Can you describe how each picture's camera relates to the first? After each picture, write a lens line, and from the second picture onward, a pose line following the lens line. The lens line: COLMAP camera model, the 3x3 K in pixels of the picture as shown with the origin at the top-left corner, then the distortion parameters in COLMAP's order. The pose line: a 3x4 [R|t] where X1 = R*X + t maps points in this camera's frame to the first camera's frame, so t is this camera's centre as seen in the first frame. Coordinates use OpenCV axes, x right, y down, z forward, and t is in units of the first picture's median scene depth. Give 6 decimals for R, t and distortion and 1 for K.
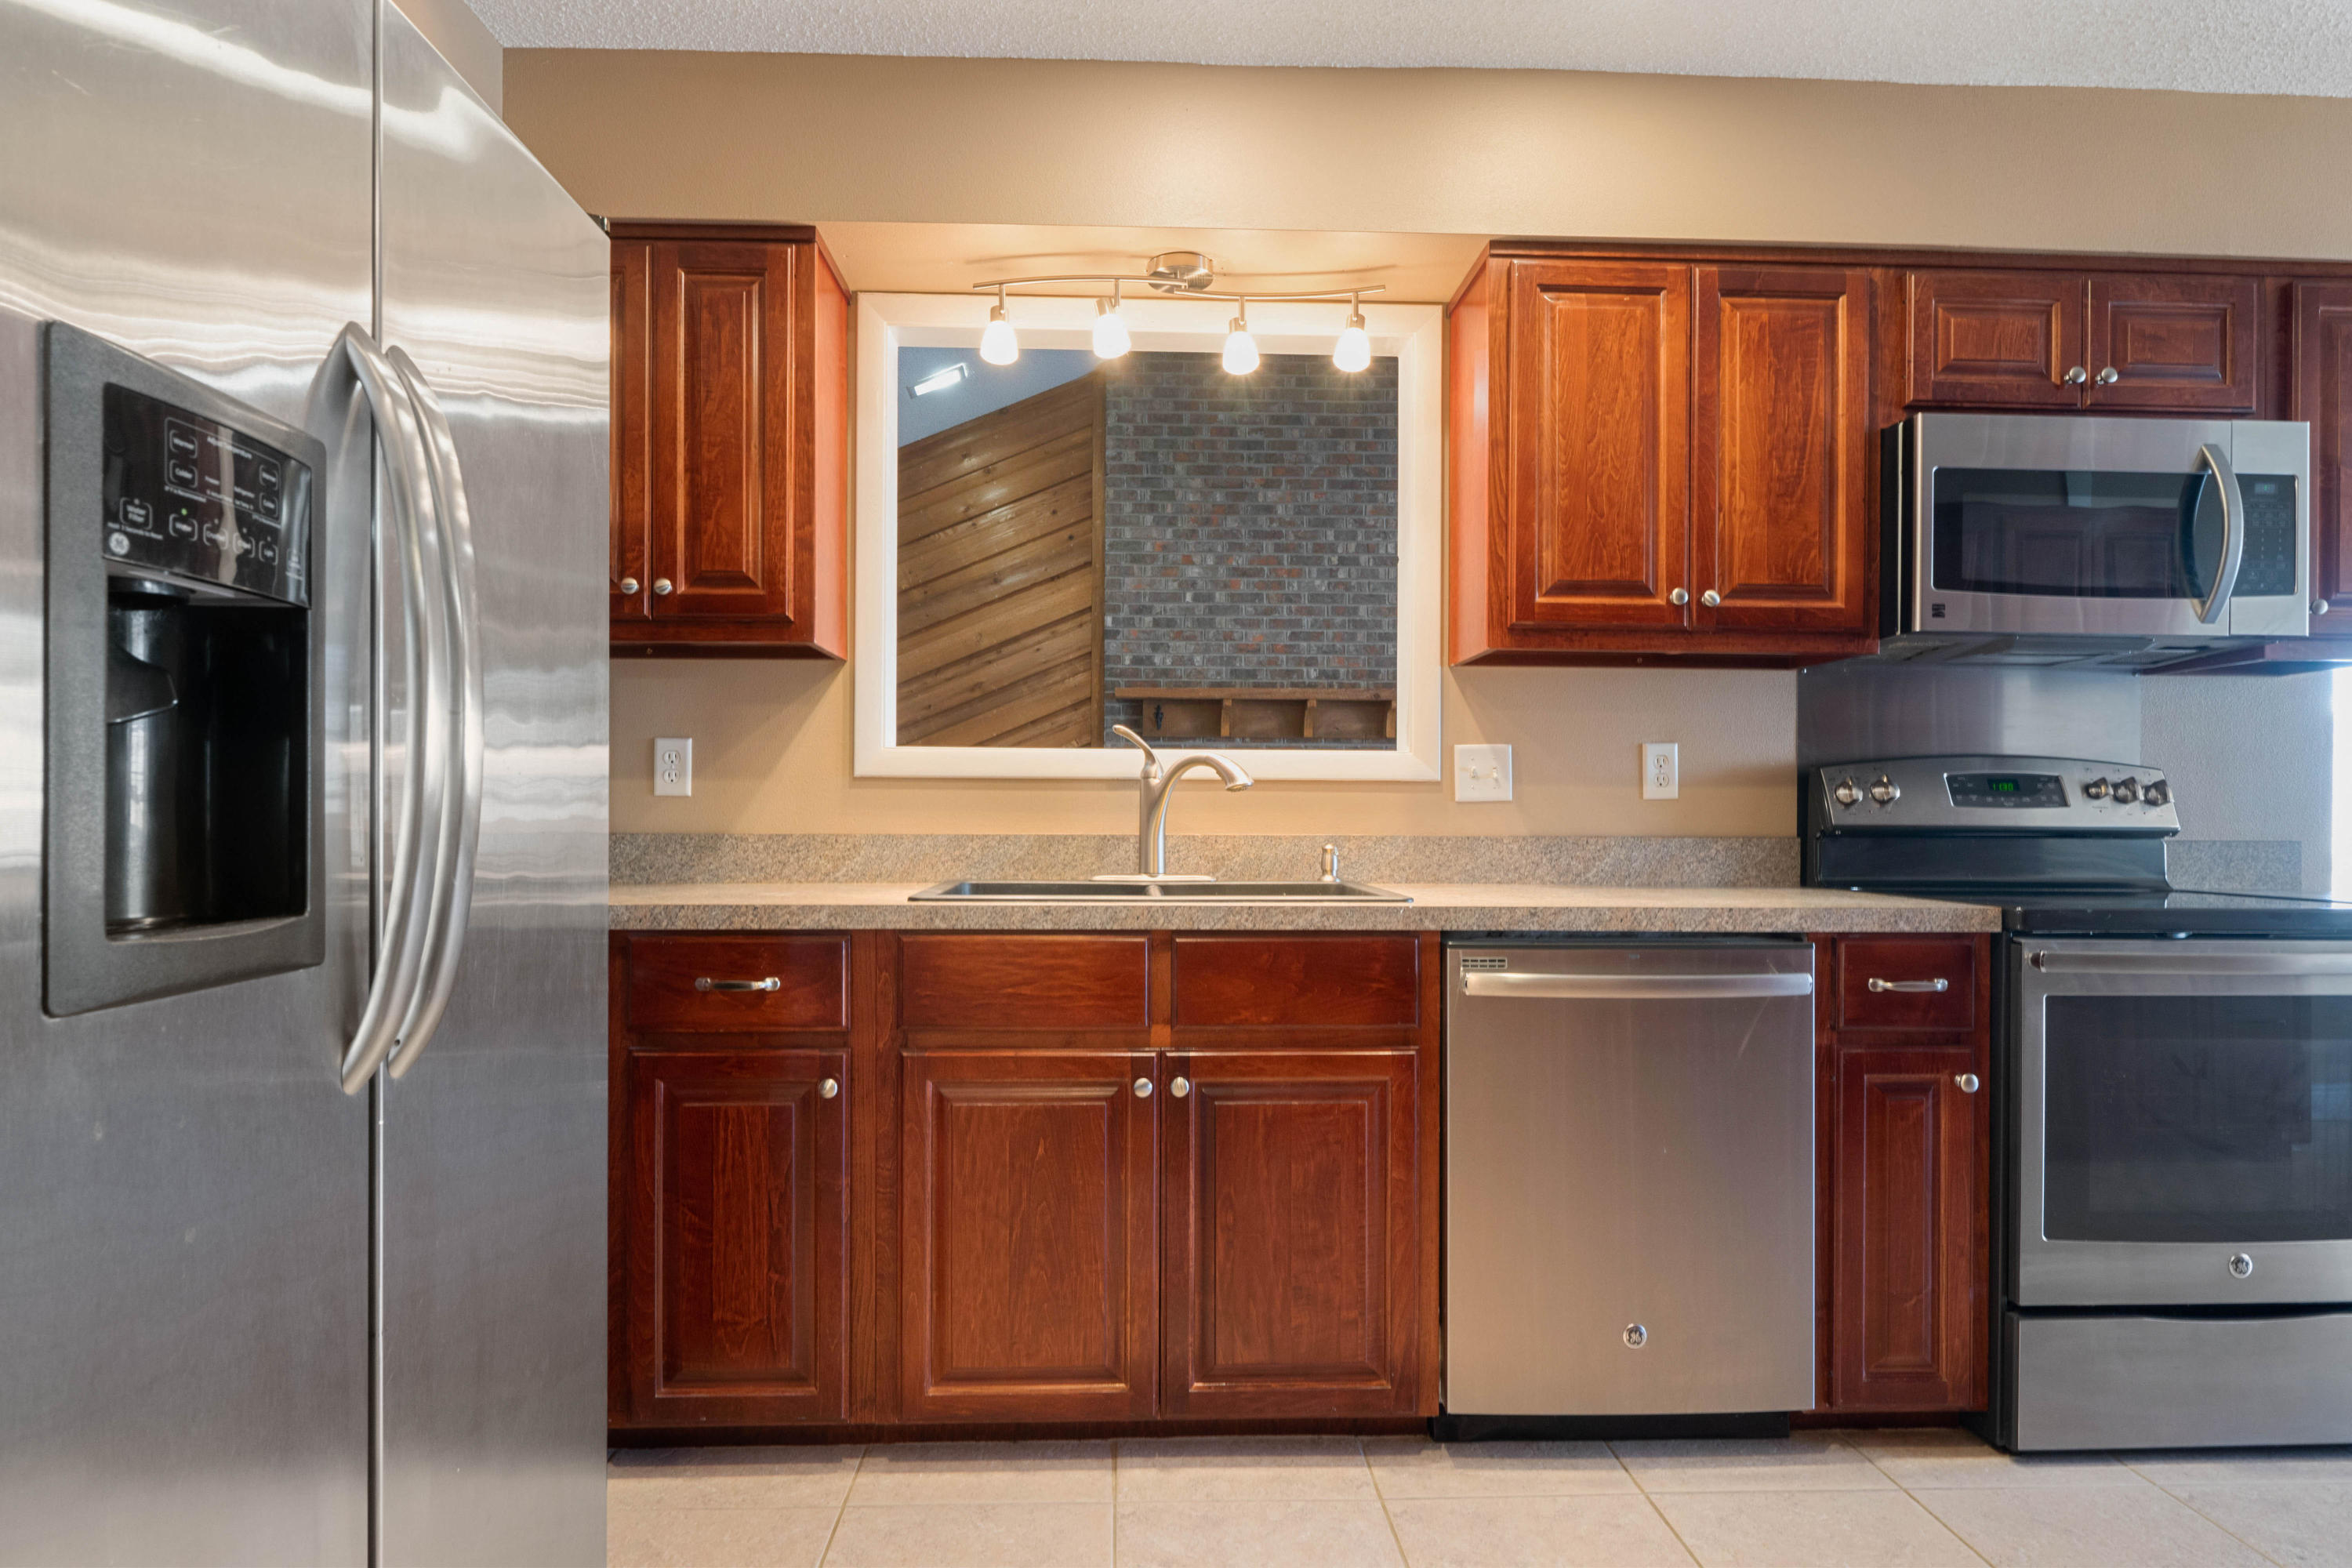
lens RADIAL K [[1315.8, 0, 1178.9], [0, 1315.8, 810.4], [0, 0, 1]] dist [-0.002285, 0.001352]
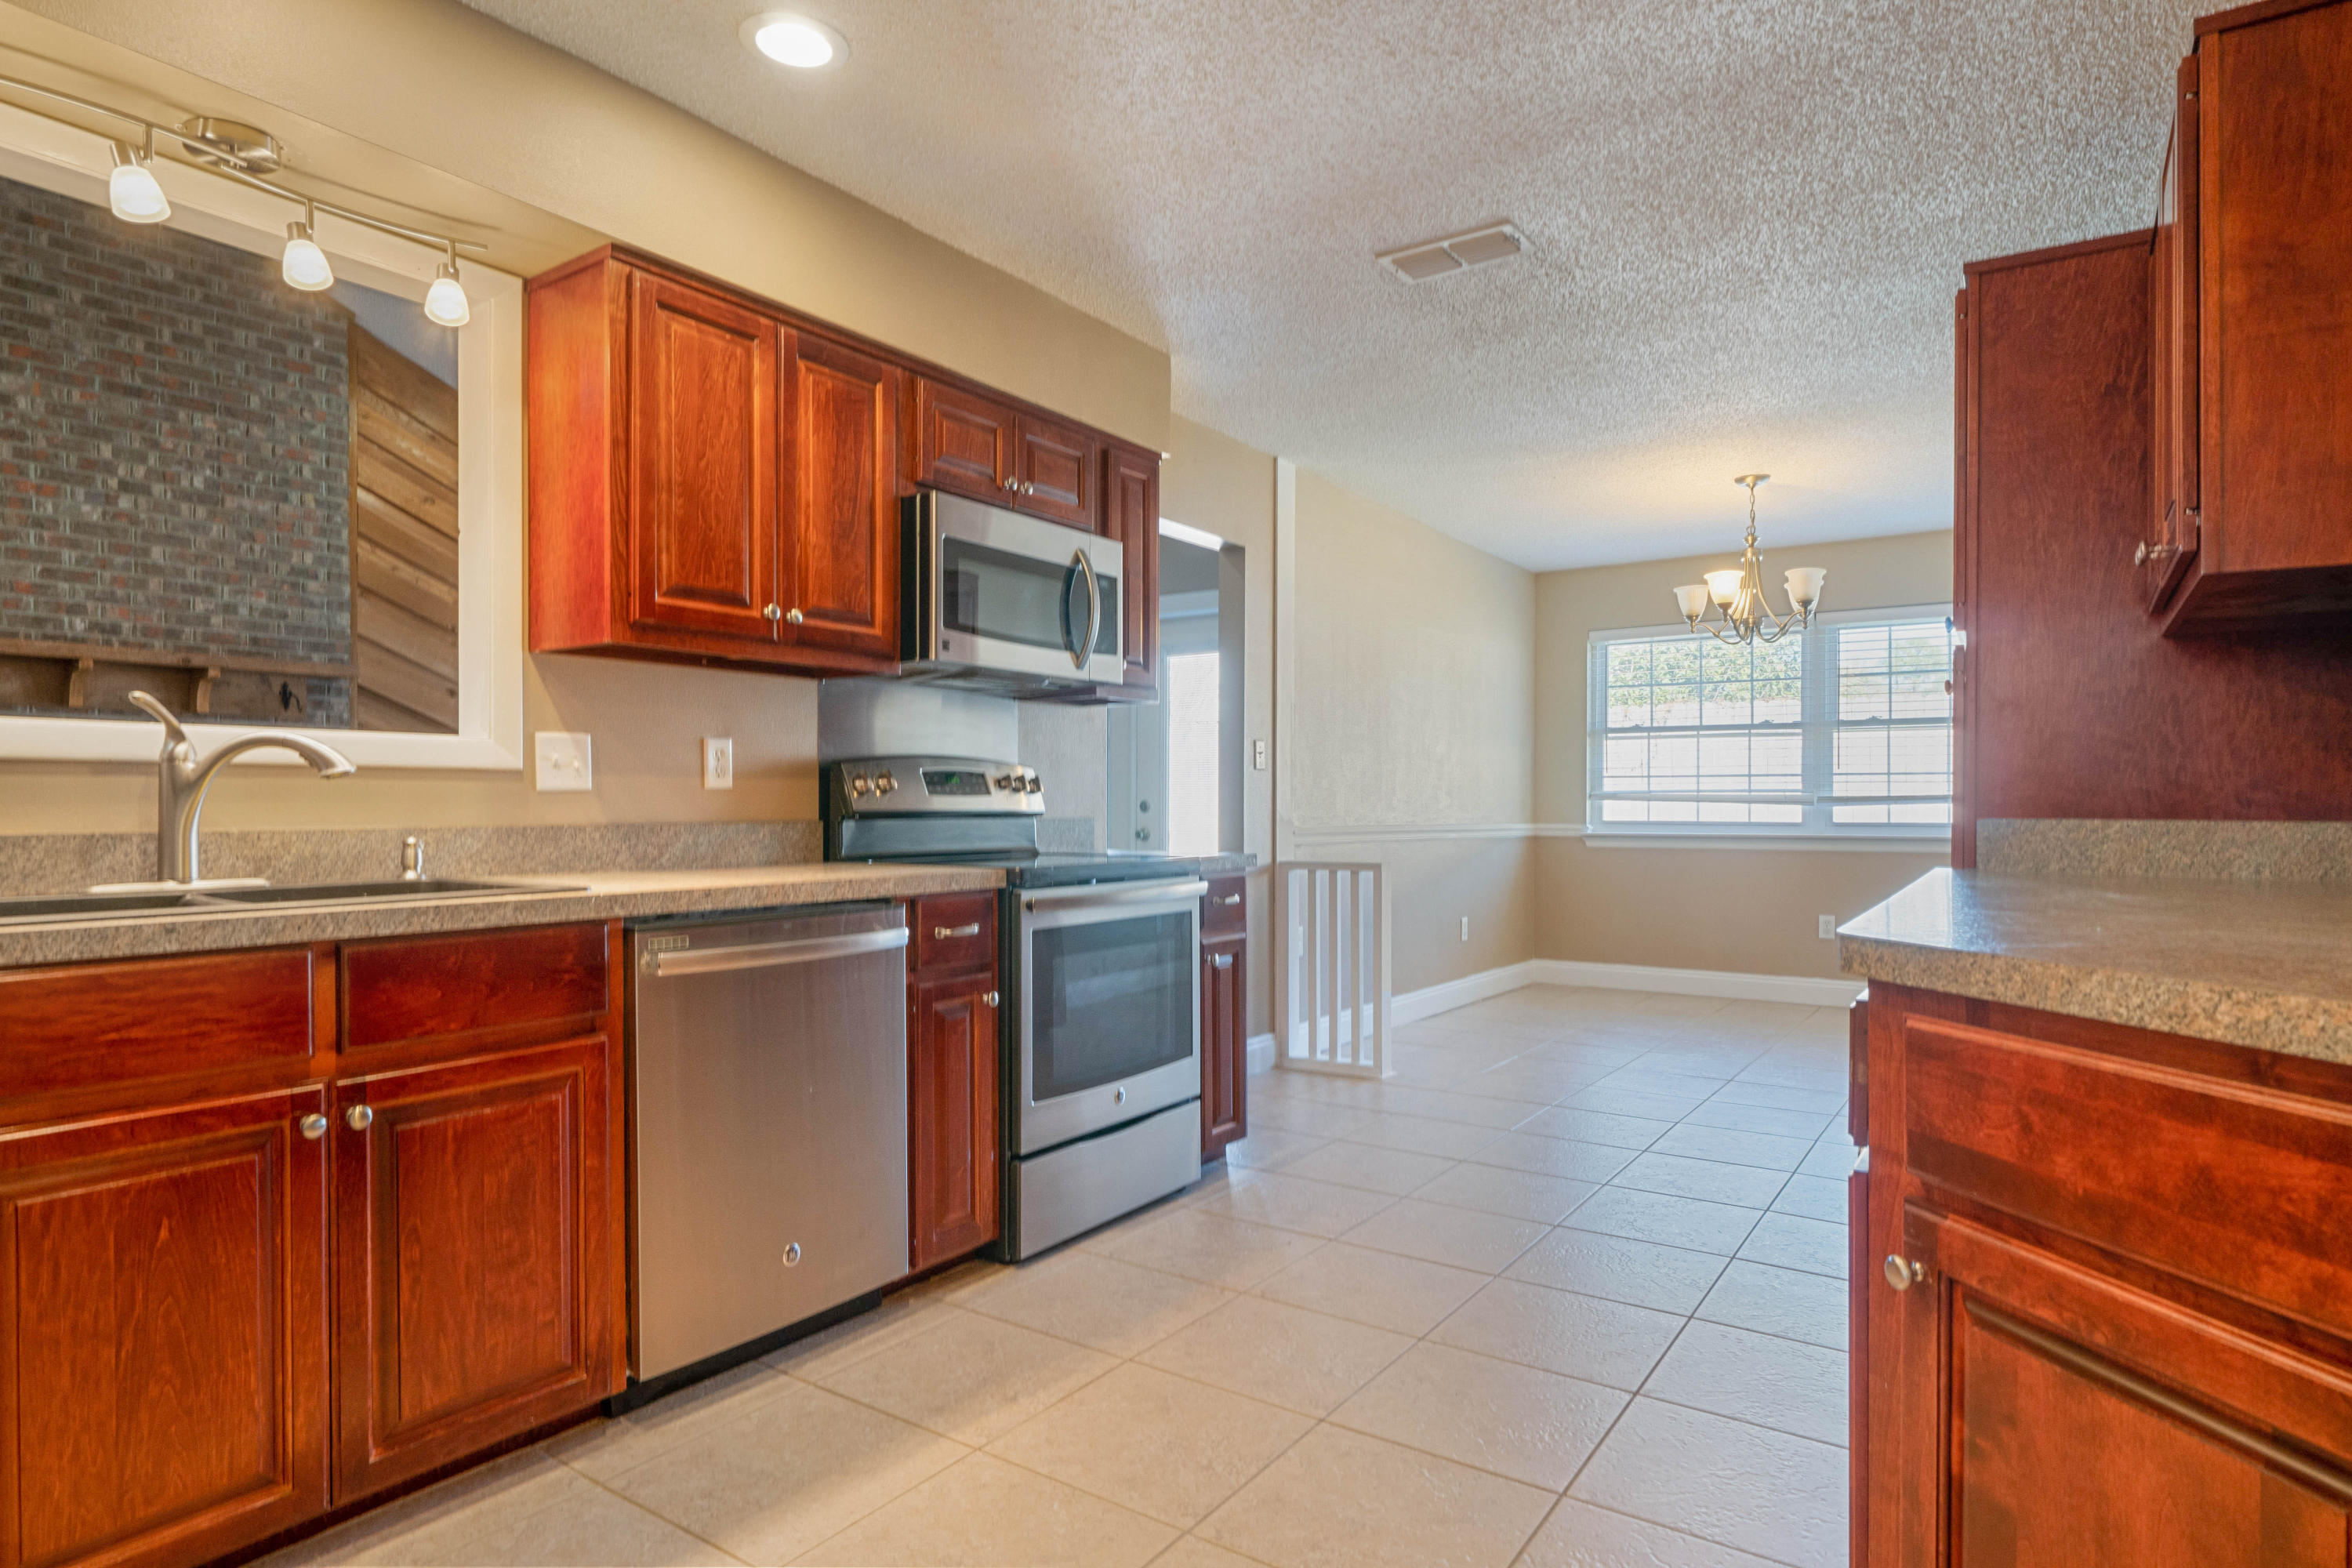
lens RADIAL K [[1315.8, 0, 1196.7], [0, 1315.8, 802.3], [0, 0, 1]] dist [-0.002285, 0.001352]
pose [[0.583957, -0.005806, 0.811764, -0.332295], [0.004183, 0.999983, 0.004143, -0.000197], [-0.811774, 0.000976, 0.583971, 0.033913]]
